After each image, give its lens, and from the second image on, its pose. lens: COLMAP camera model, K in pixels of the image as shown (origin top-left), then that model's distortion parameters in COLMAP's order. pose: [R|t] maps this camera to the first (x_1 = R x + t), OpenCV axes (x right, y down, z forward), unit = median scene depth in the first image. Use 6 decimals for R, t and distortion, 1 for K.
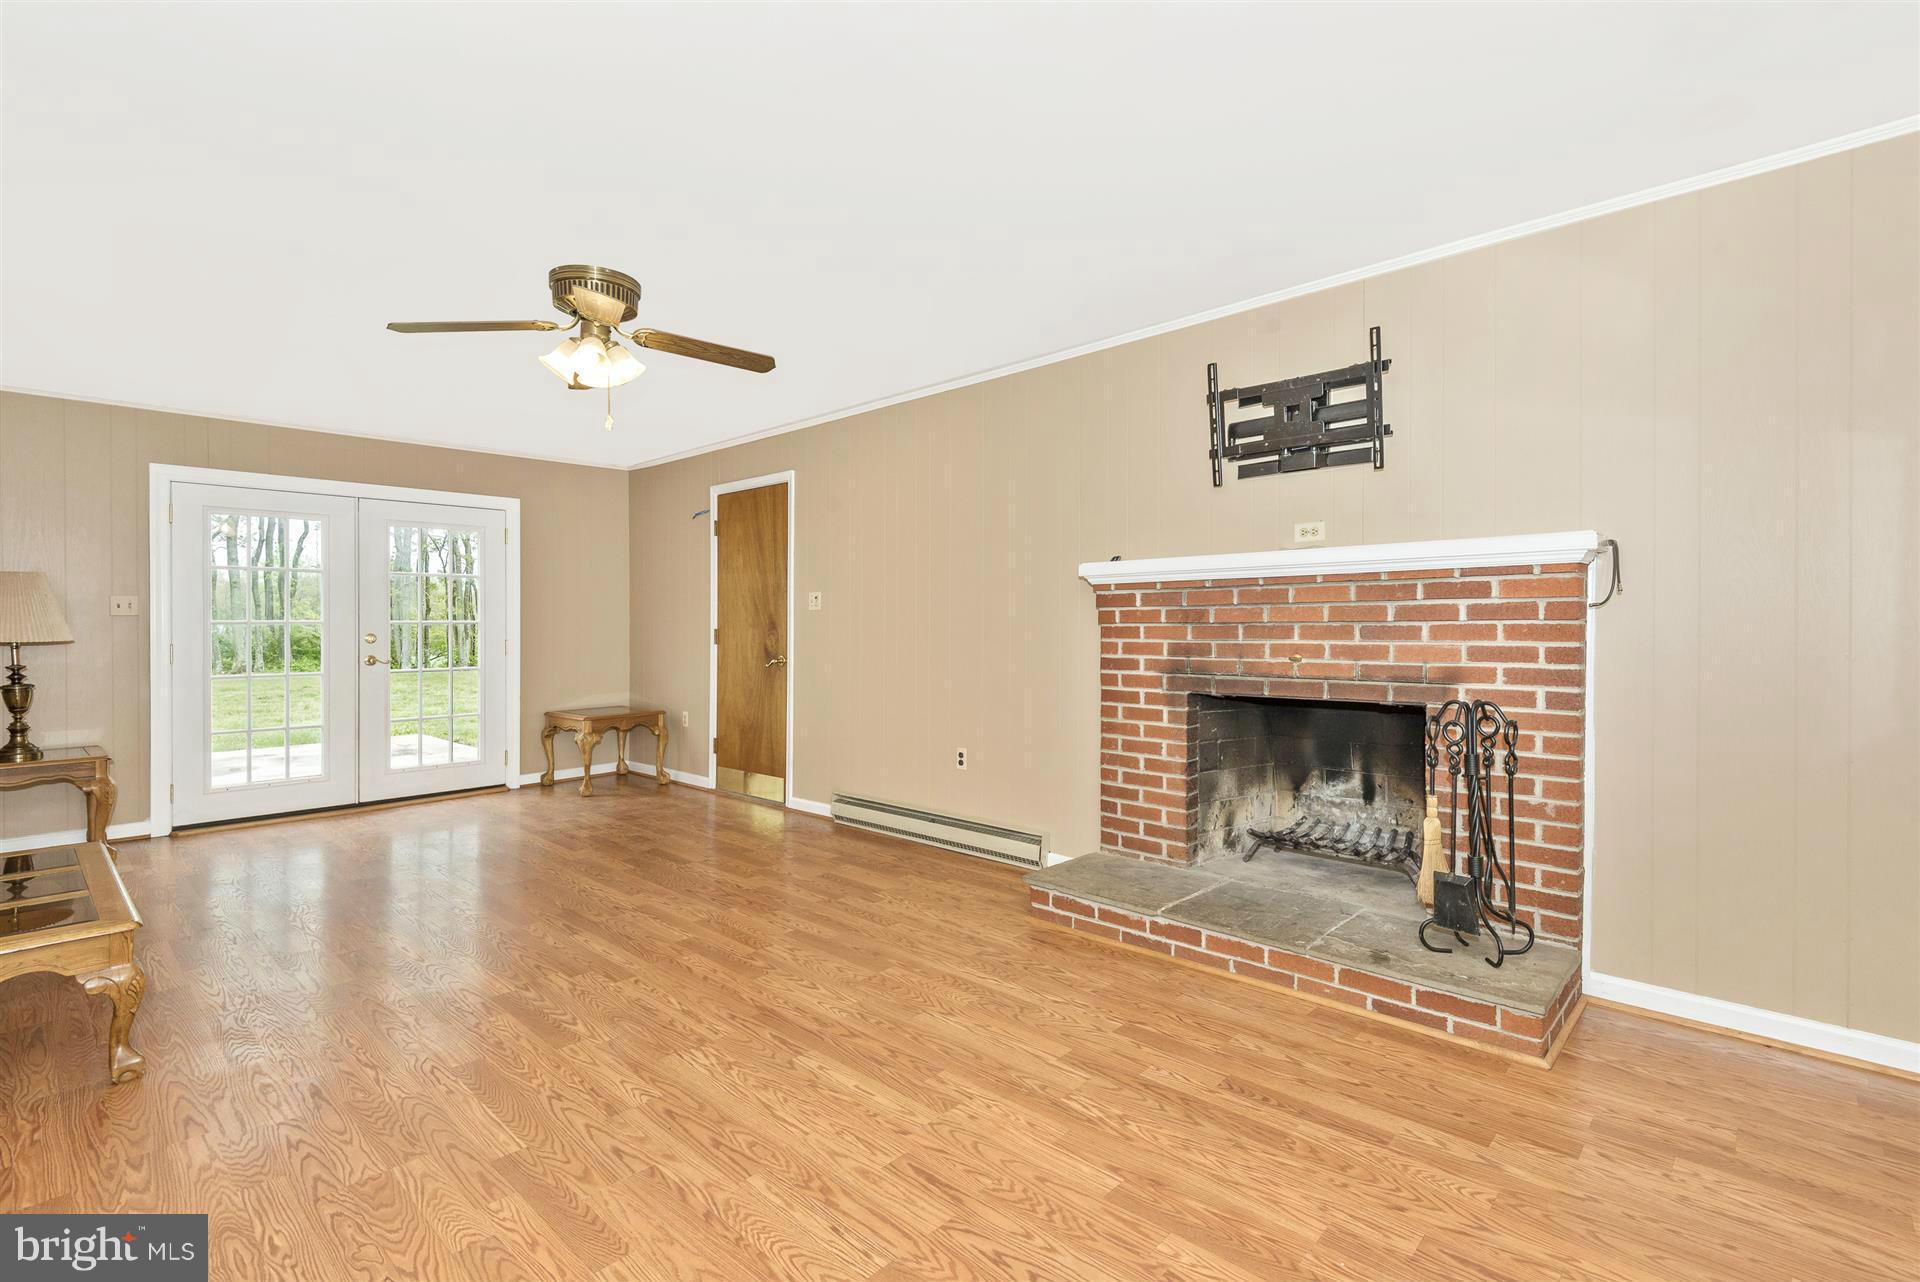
lens RADIAL K [[876.7, 0, 952.0], [0, 876.7, 640.0], [0, 0, 1]] dist [0.027922, -0.016111]
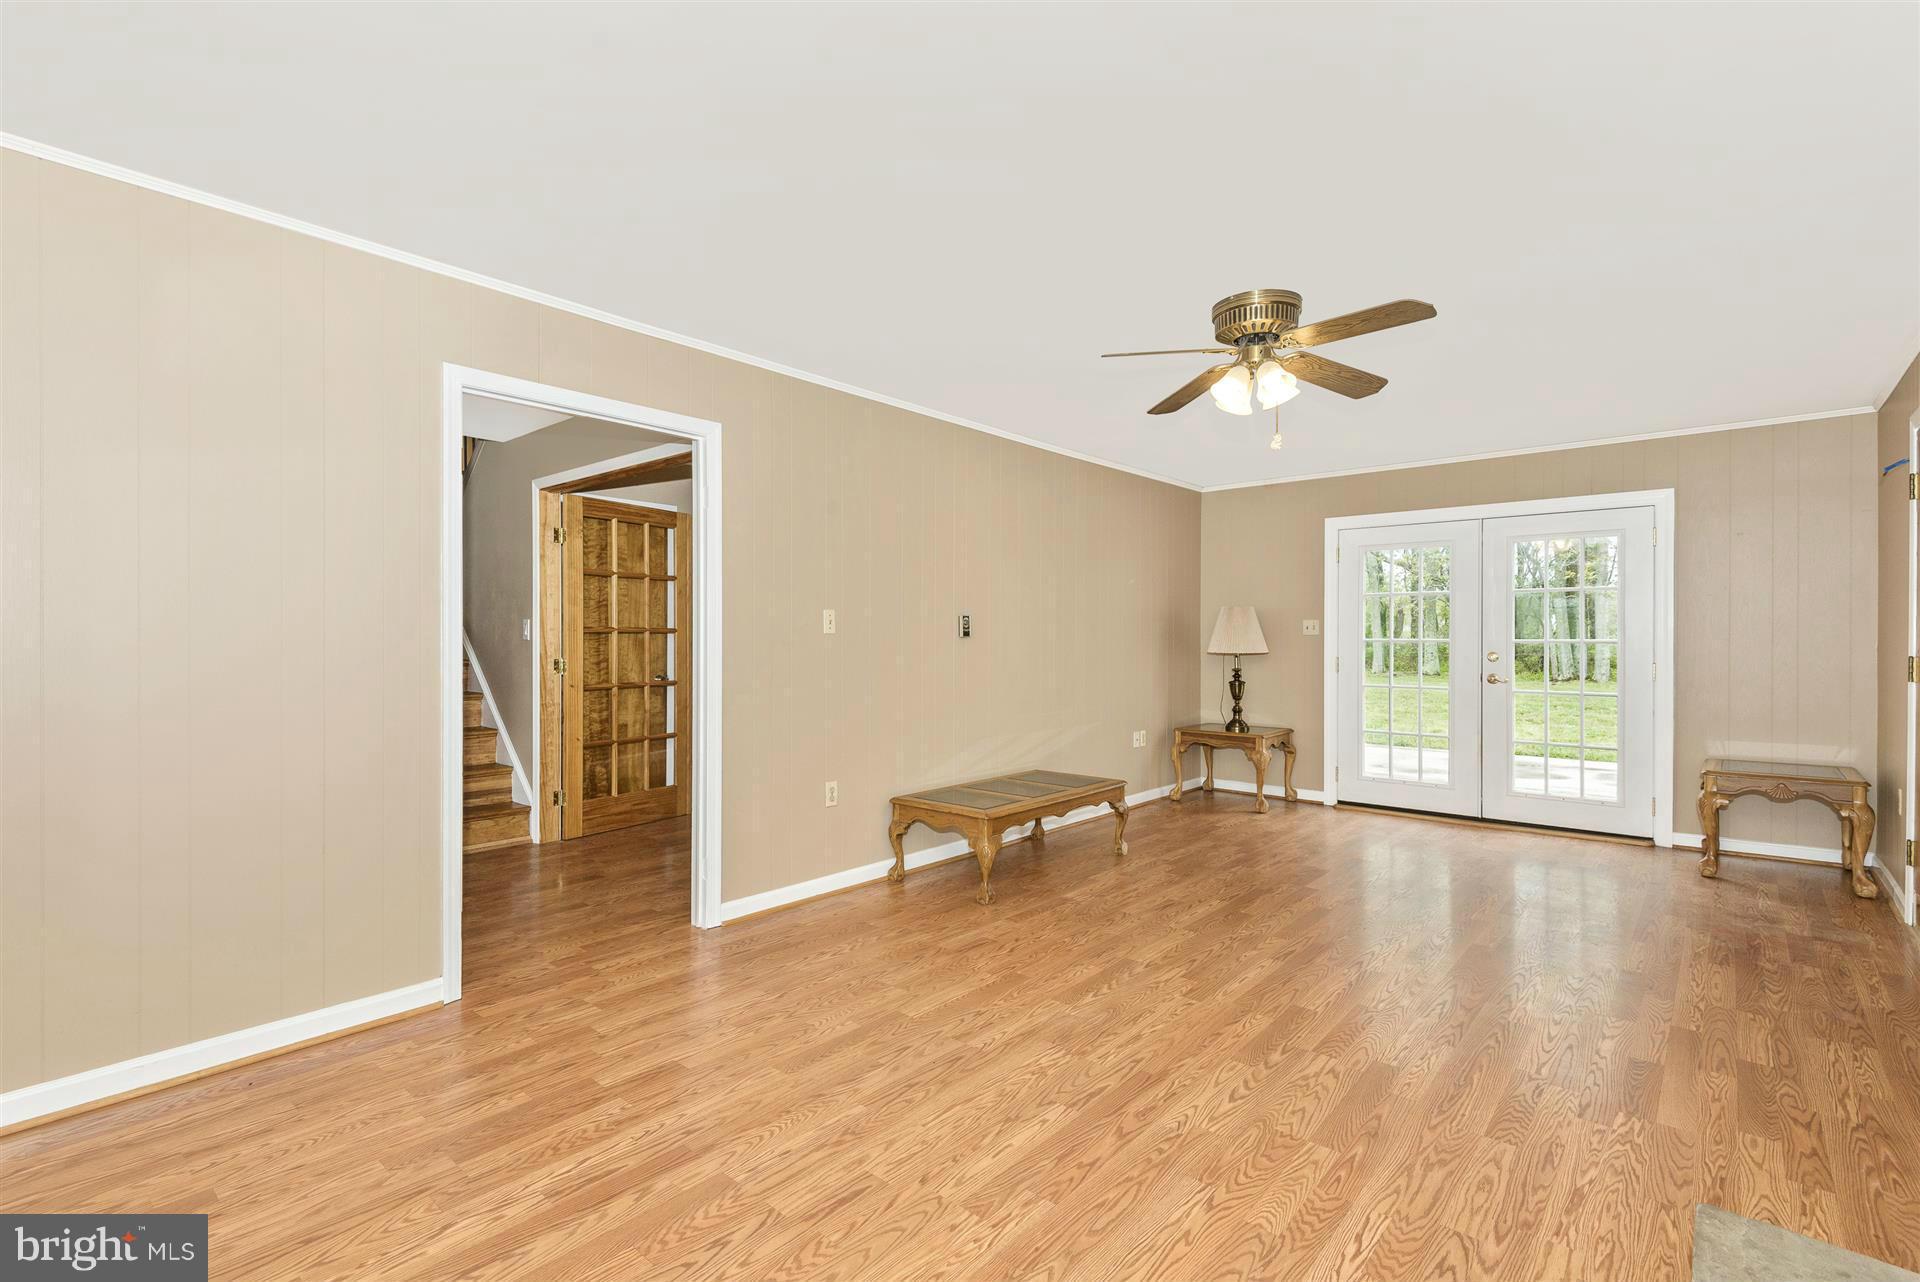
lens RADIAL K [[876.7, 0, 952.0], [0, 876.7, 632.2], [0, 0, 1]] dist [0.027922, -0.016111]
pose [[0.029282, -0.001273, -0.999570, 0.439557], [-0.018742, 0.999823, -0.001822, -0.021353], [0.999395, 0.018788, 0.029253, 0.473640]]
